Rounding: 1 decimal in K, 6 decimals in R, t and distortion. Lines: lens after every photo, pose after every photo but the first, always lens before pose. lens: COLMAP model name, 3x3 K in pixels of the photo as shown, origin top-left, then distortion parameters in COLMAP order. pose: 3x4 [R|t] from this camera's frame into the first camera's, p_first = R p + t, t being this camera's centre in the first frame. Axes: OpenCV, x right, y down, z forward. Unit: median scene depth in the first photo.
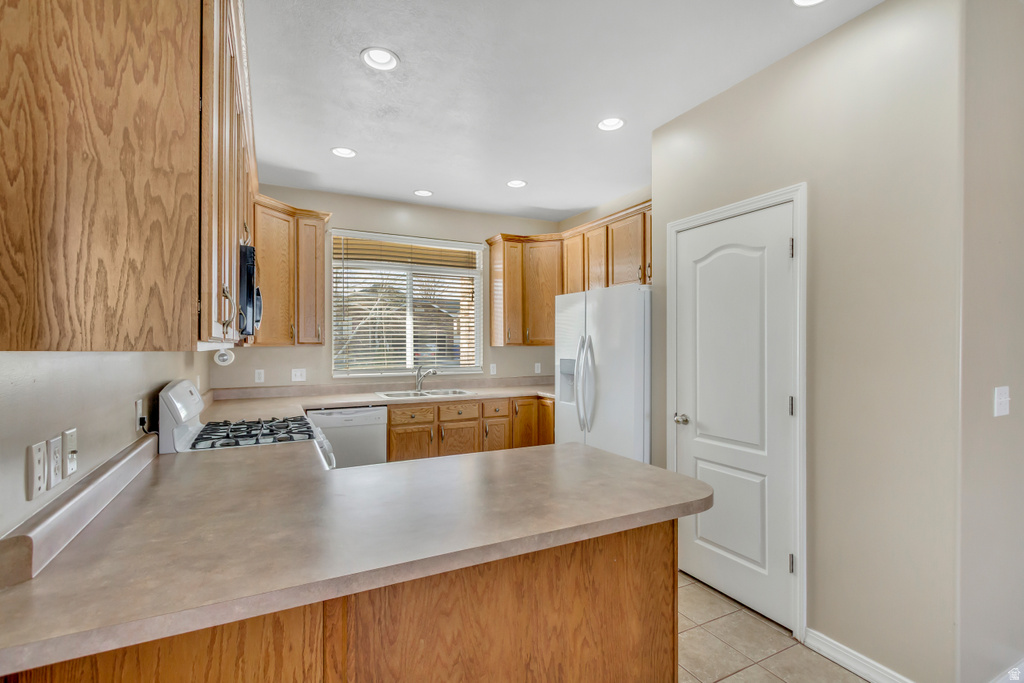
lens RADIAL K [[469.4, 0, 513.0], [0, 469.4, 347.2], [0, 0, 1]] dist [0.004778, -0.000929]
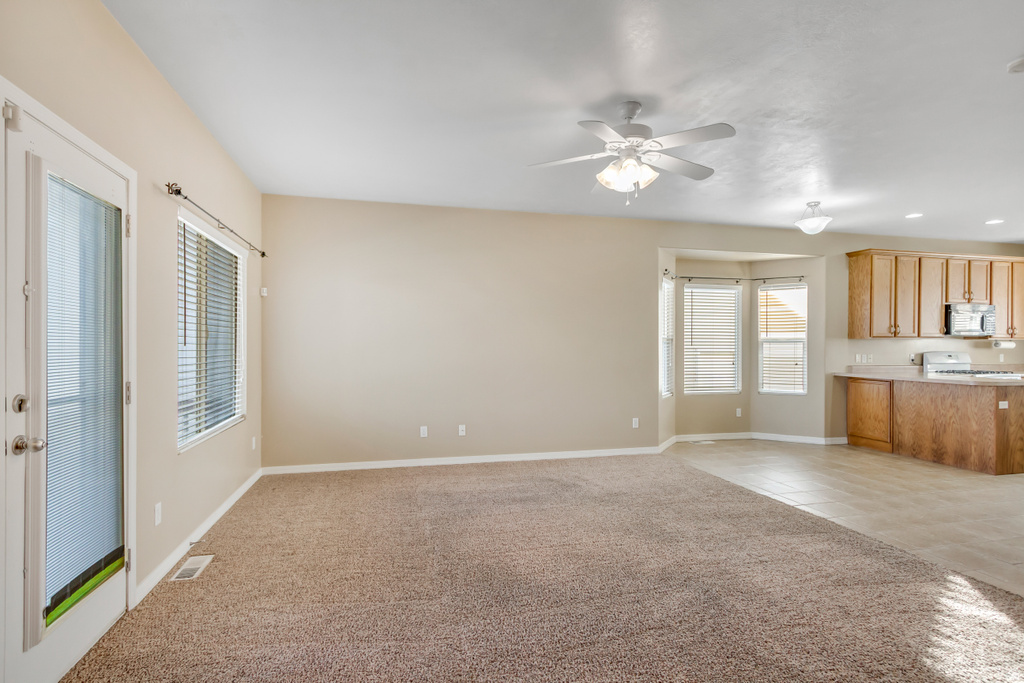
lens RADIAL K [[513.9, 0, 510.0], [0, 513.9, 345.6], [0, 0, 1]] dist [0.001203, -0.000319]
pose [[-0.236763, 0.000628, -0.971567, 1.719520], [-0.006773, 0.999974, 0.002297, 0.028648], [0.971544, 0.007124, -0.236753, -0.479408]]
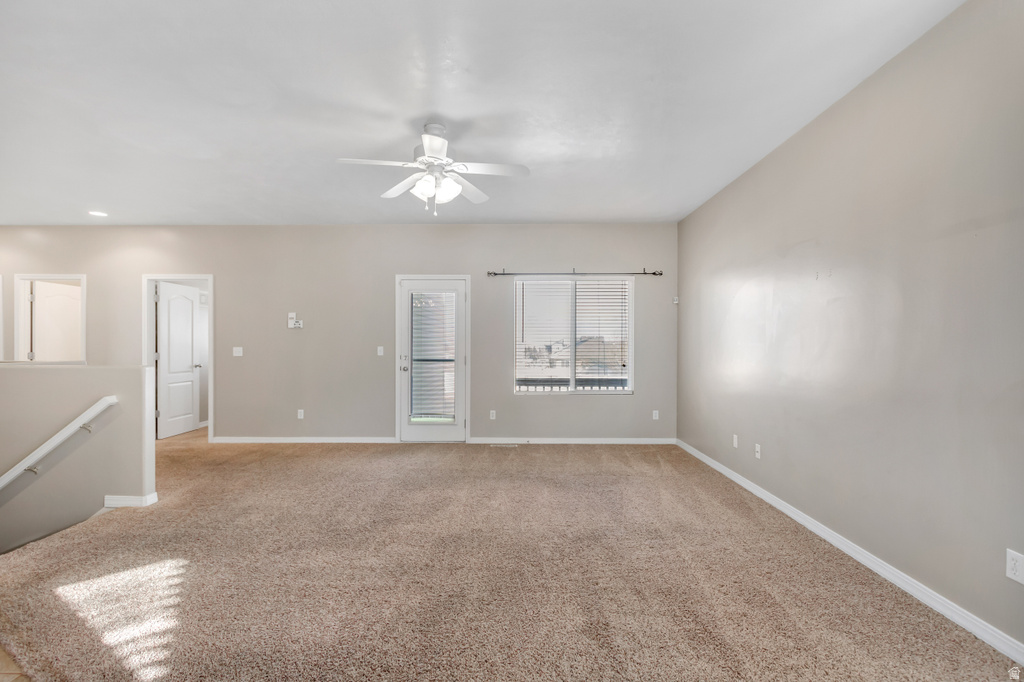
lens RADIAL K [[469.4, 0, 513.0], [0, 469.4, 346.7], [0, 0, 1]] dist [0.004778, -0.000929]
pose [[-0.879067, -0.002138, 0.476694, 0.349497], [-0.000393, 0.999993, 0.003759, 0.041925], [-0.476699, 0.003117, -0.879061, 0.193384]]
